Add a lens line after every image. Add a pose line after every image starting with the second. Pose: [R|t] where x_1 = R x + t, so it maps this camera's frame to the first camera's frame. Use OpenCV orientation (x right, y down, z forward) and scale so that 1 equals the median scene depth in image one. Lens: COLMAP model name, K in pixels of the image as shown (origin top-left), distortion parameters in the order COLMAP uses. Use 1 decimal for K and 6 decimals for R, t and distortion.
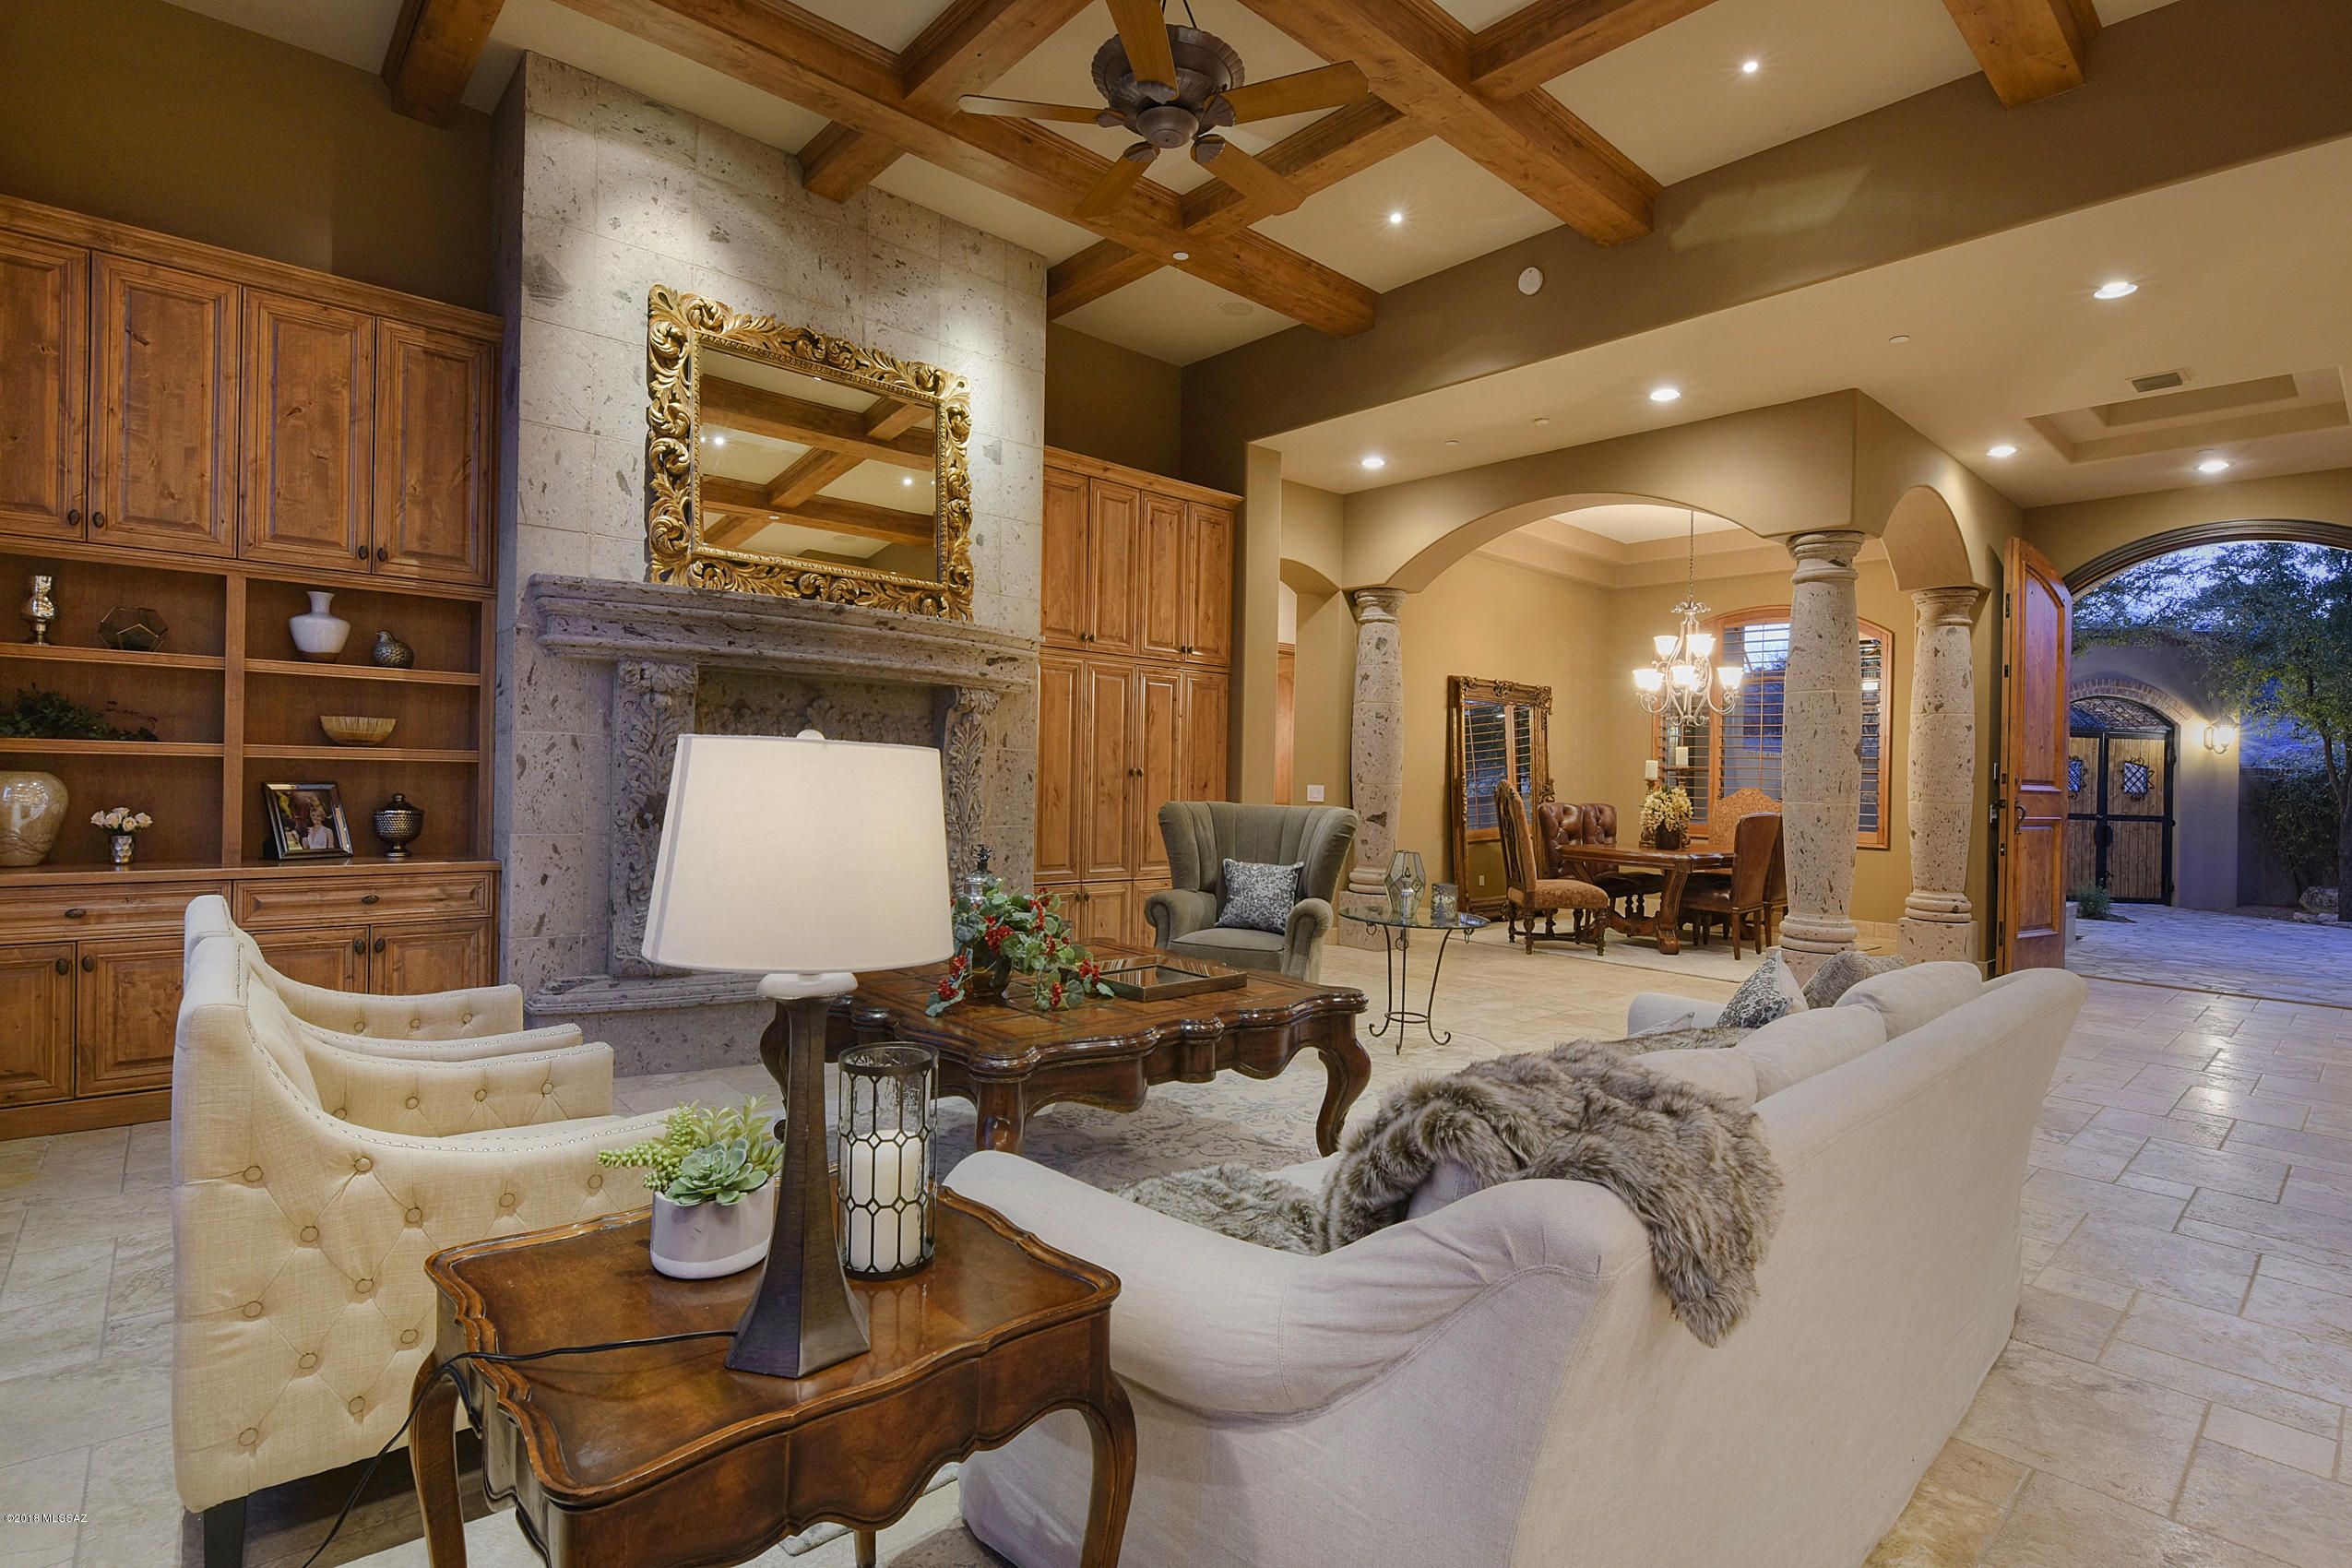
lens RADIAL K [[1124.4, 0, 1179.9], [0, 1124.4, 753.4], [0, 0, 1]] dist [-0.000016, -0.007917]
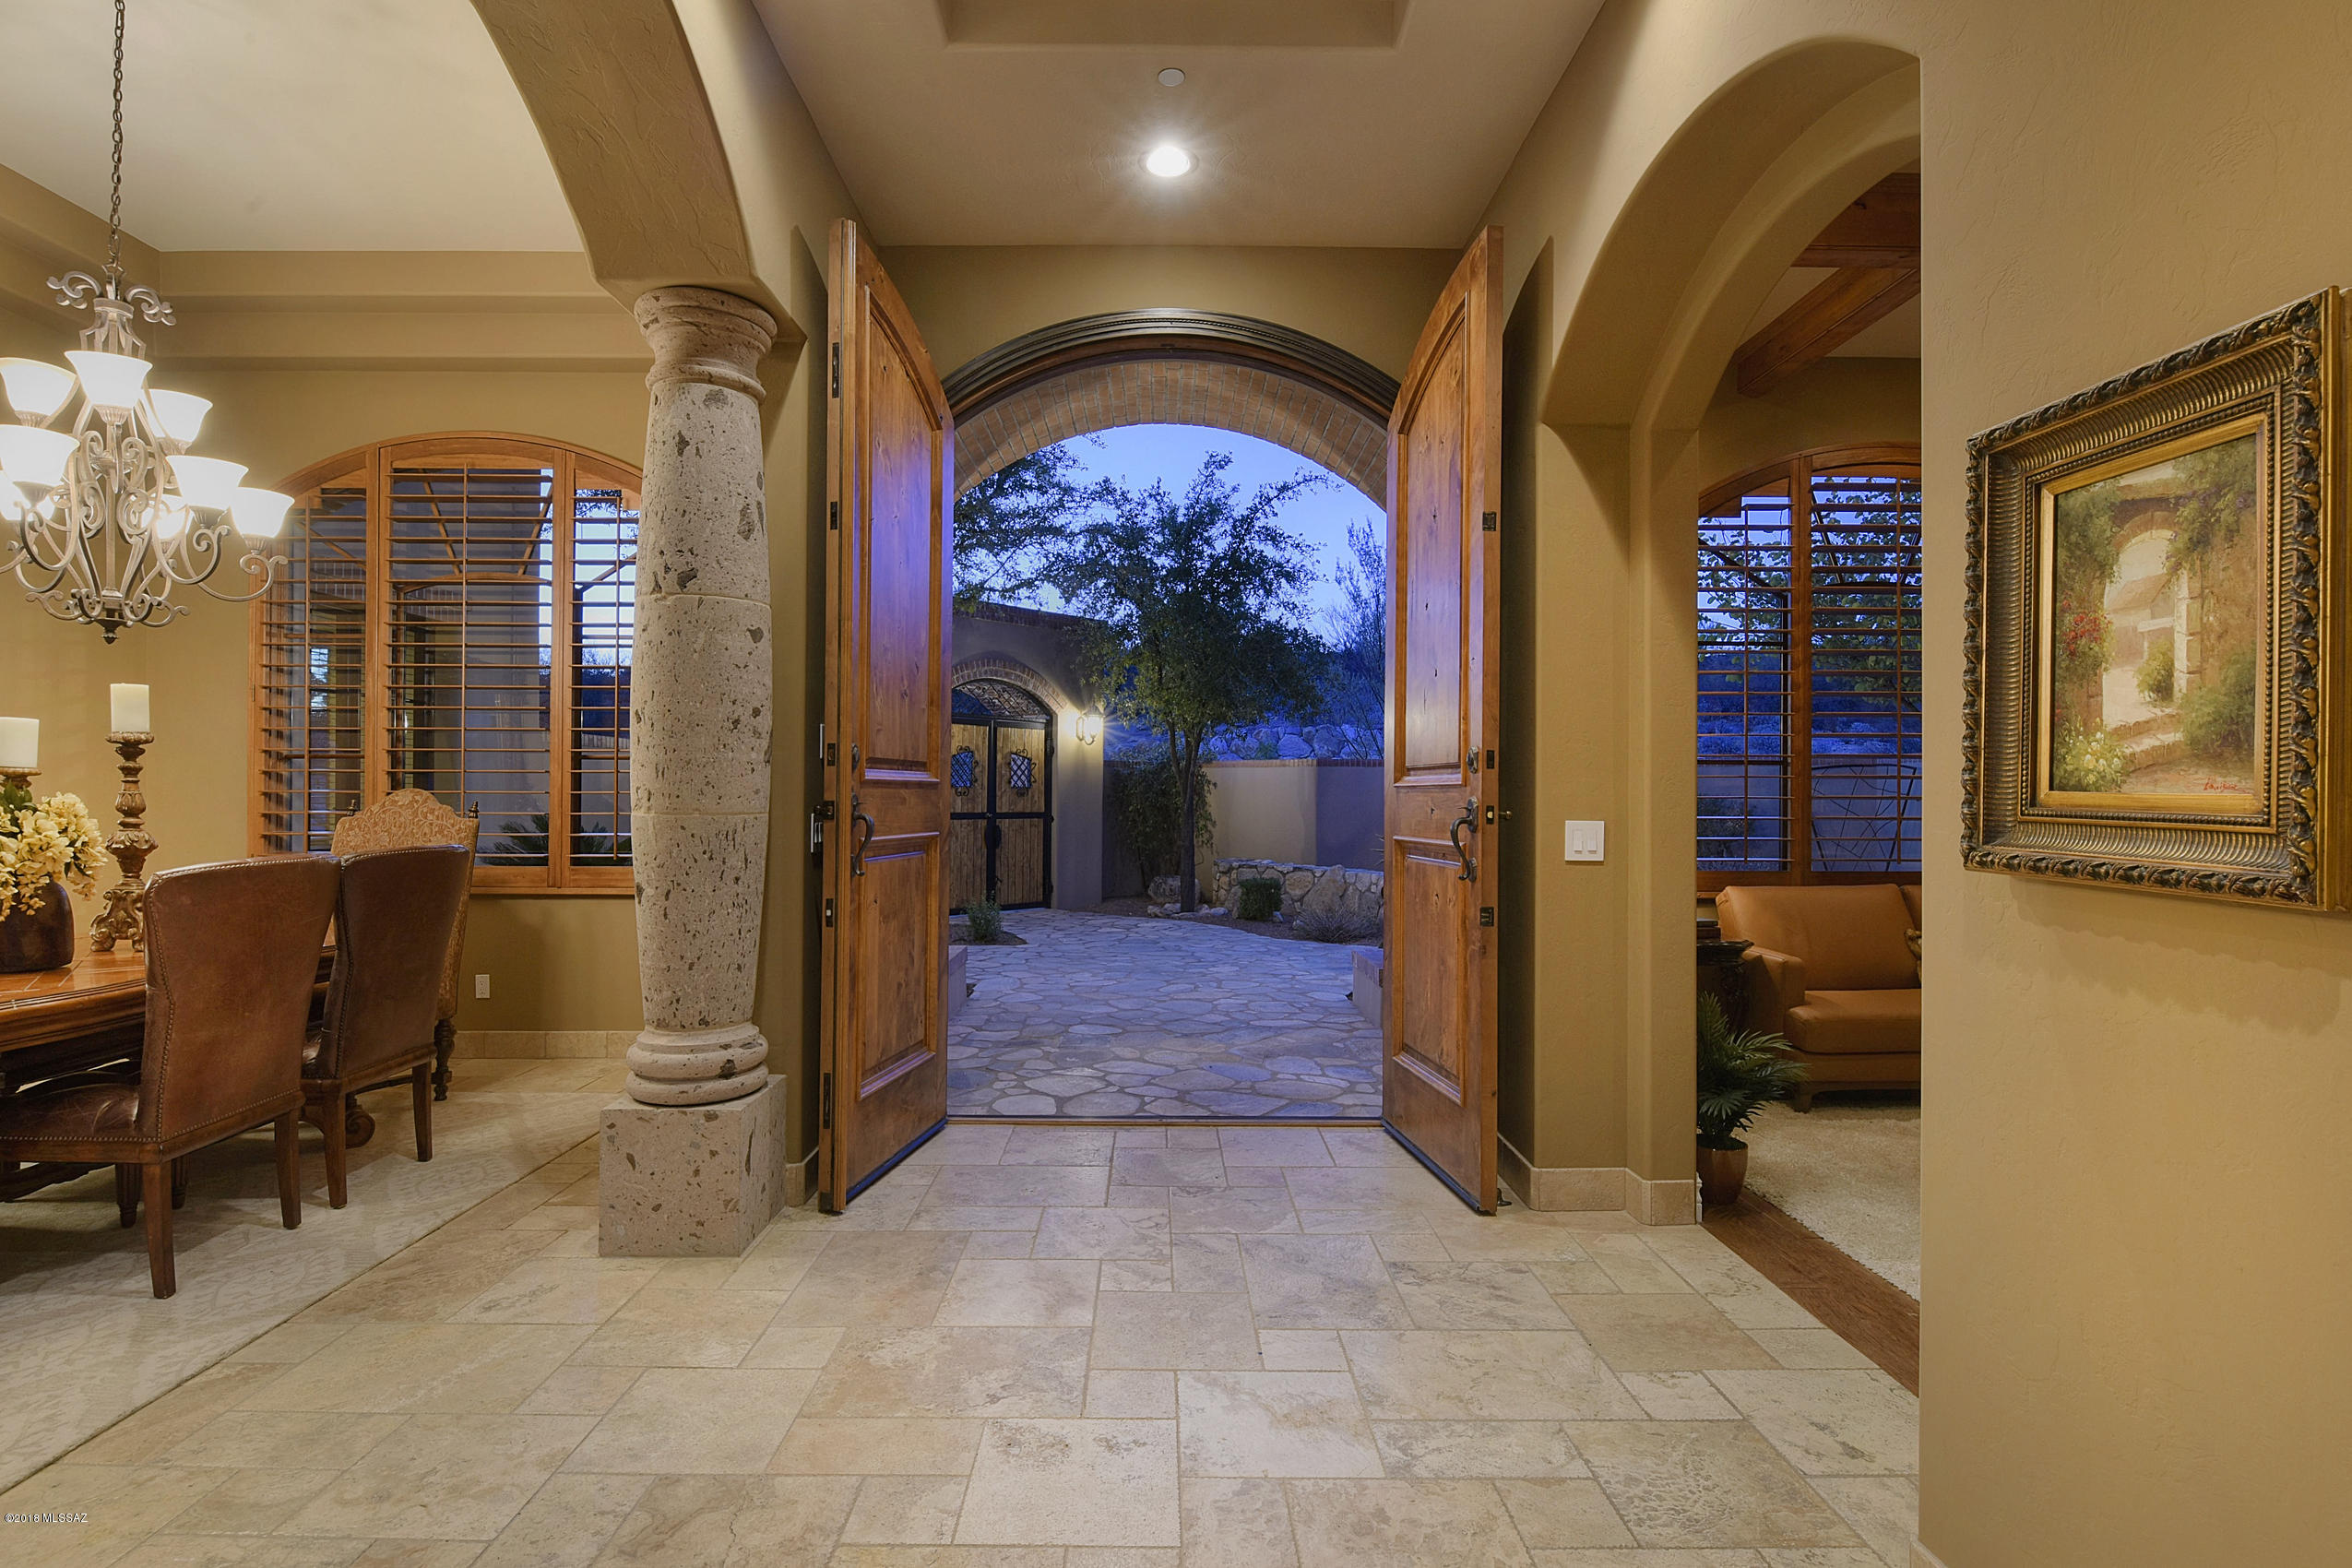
lens RADIAL K [[1191.5, 0, 1180.9], [0, 1191.5, 788.2], [0, 0, 1]] dist [0.005354, -0.013082]
pose [[0.660250, -0.019838, 0.750784, 0.391929], [0.000547, 0.999664, 0.025933, 0.019817], [-0.751046, -0.016712, 0.660039, 0.484722]]
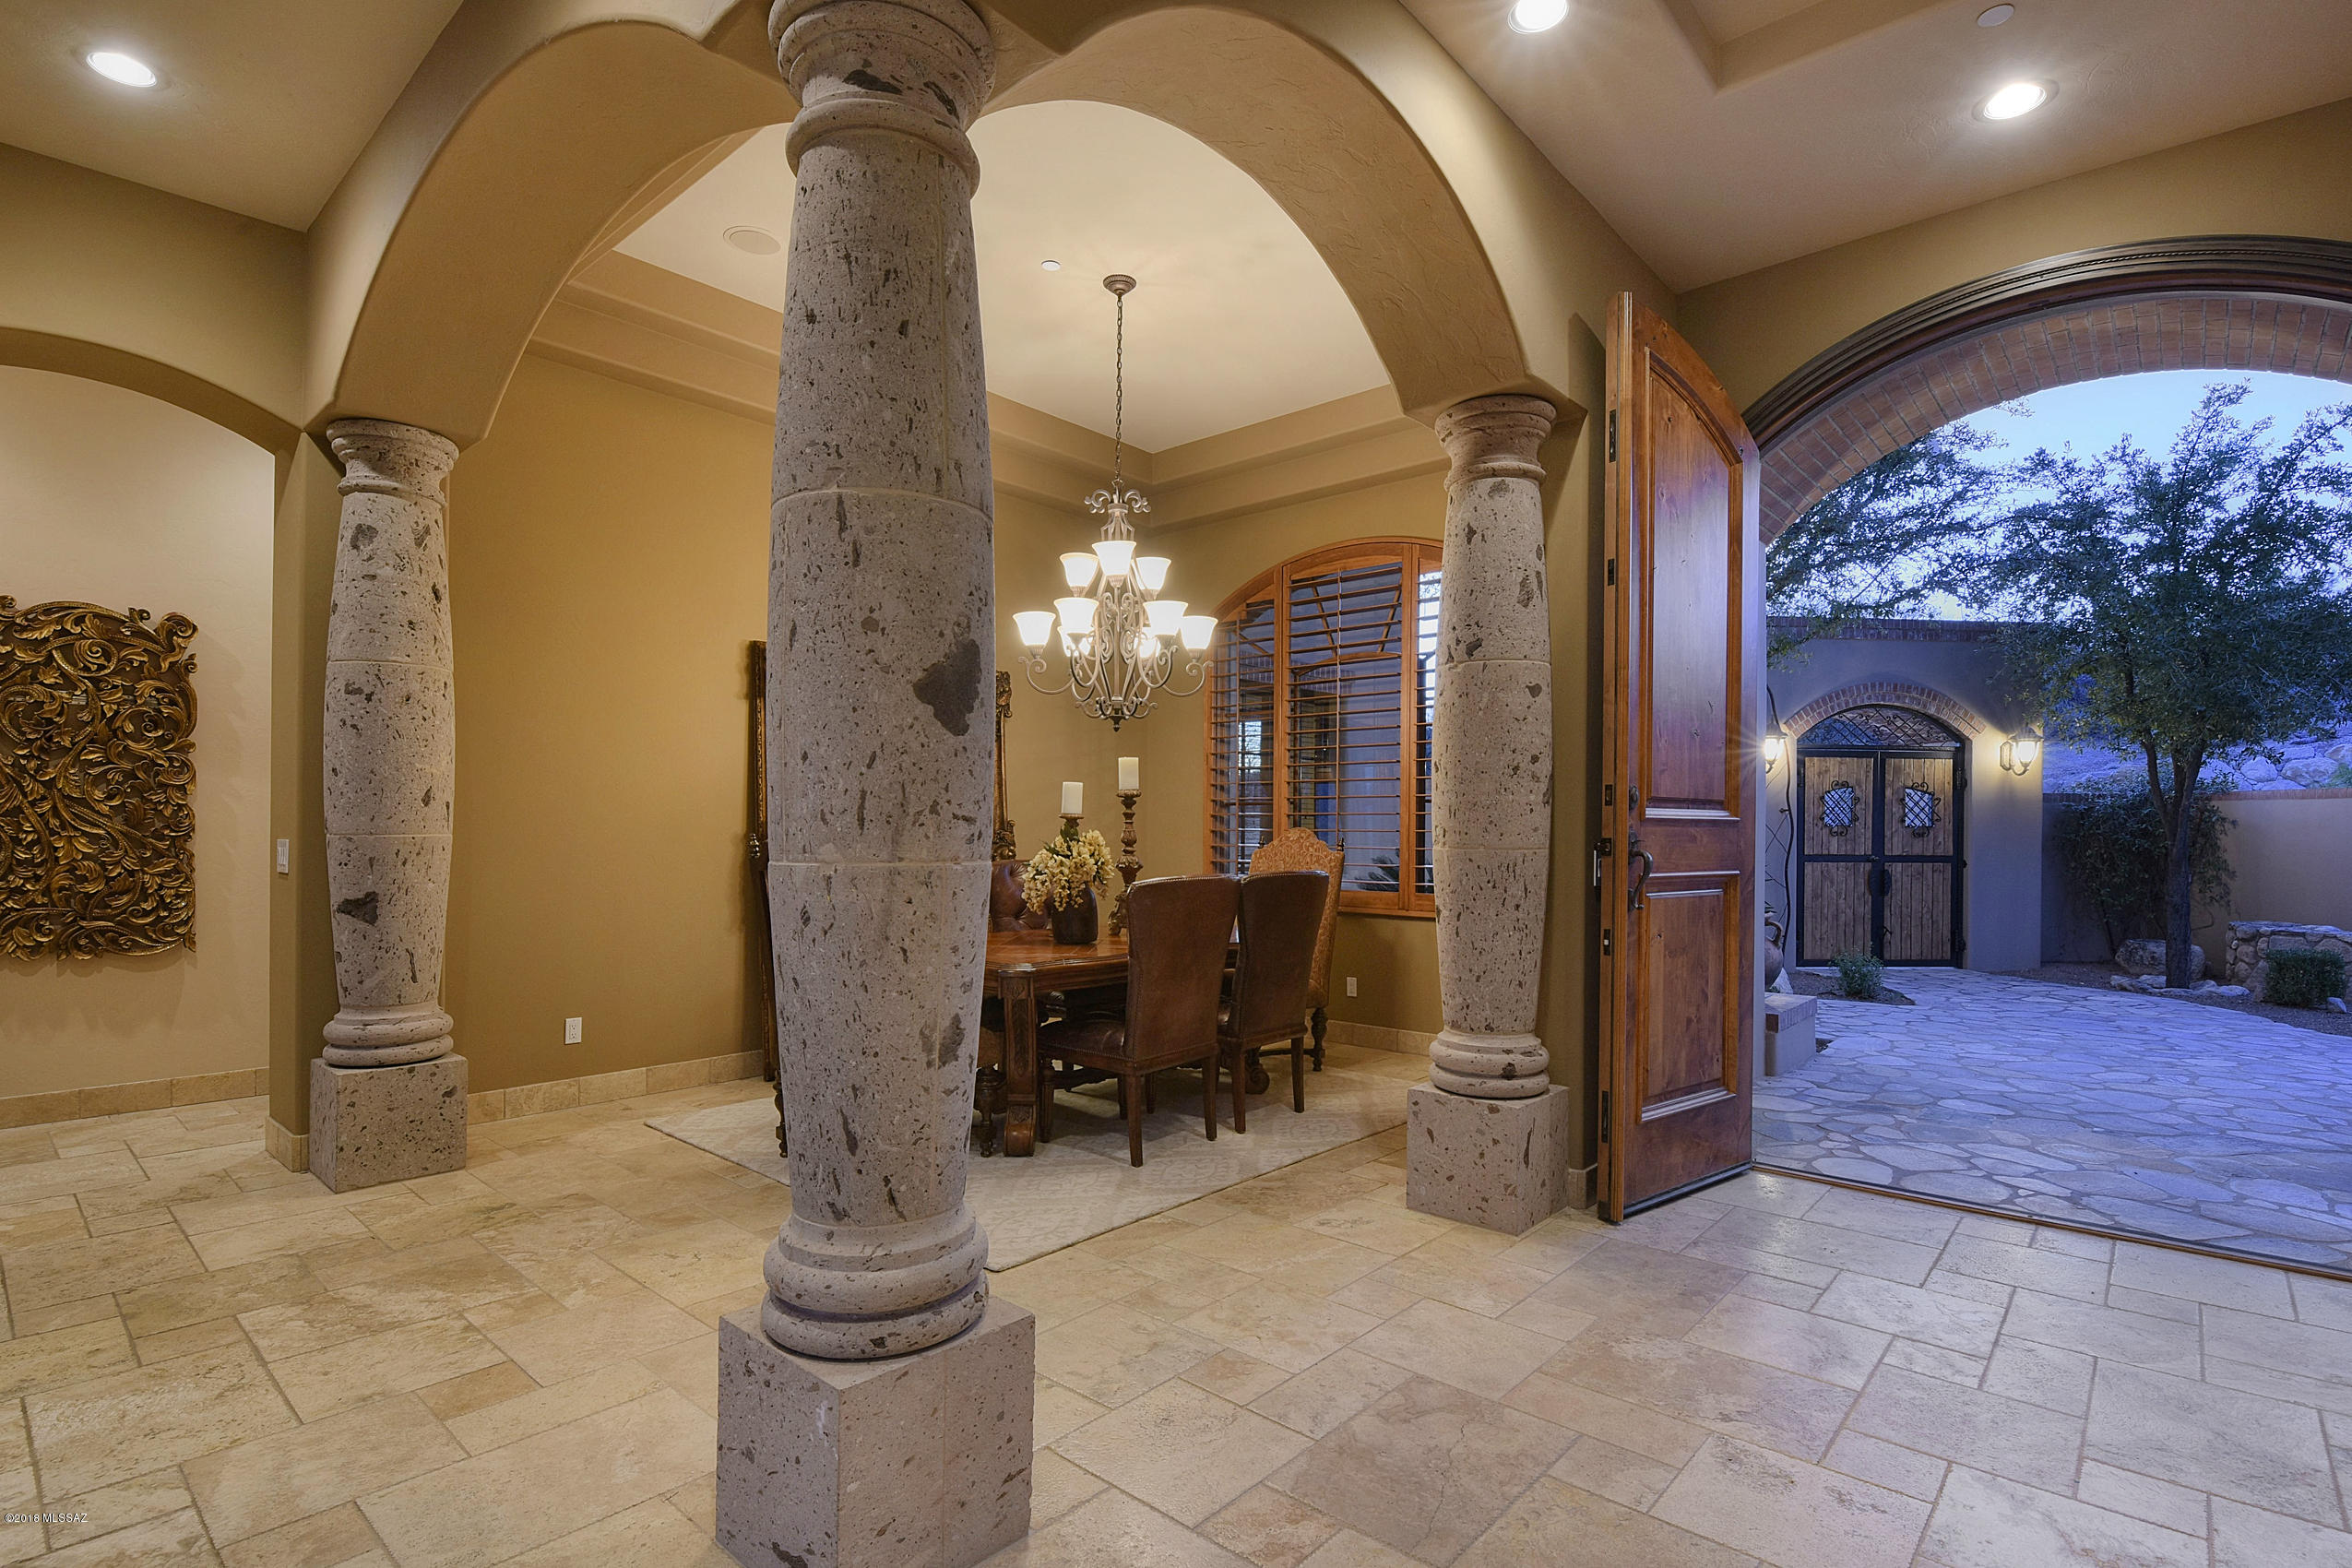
lens RADIAL K [[1150.8, 0, 1110.7], [0, 1150.8, 825.6], [0, 0, 1]] dist [-0.003211, -0.001856]
pose [[0.996439, -0.020487, 0.081793, 0.402052], [0.019284, 0.999694, 0.015470, 0.020030], [-0.082085, -0.013837, 0.996529, 0.438615]]
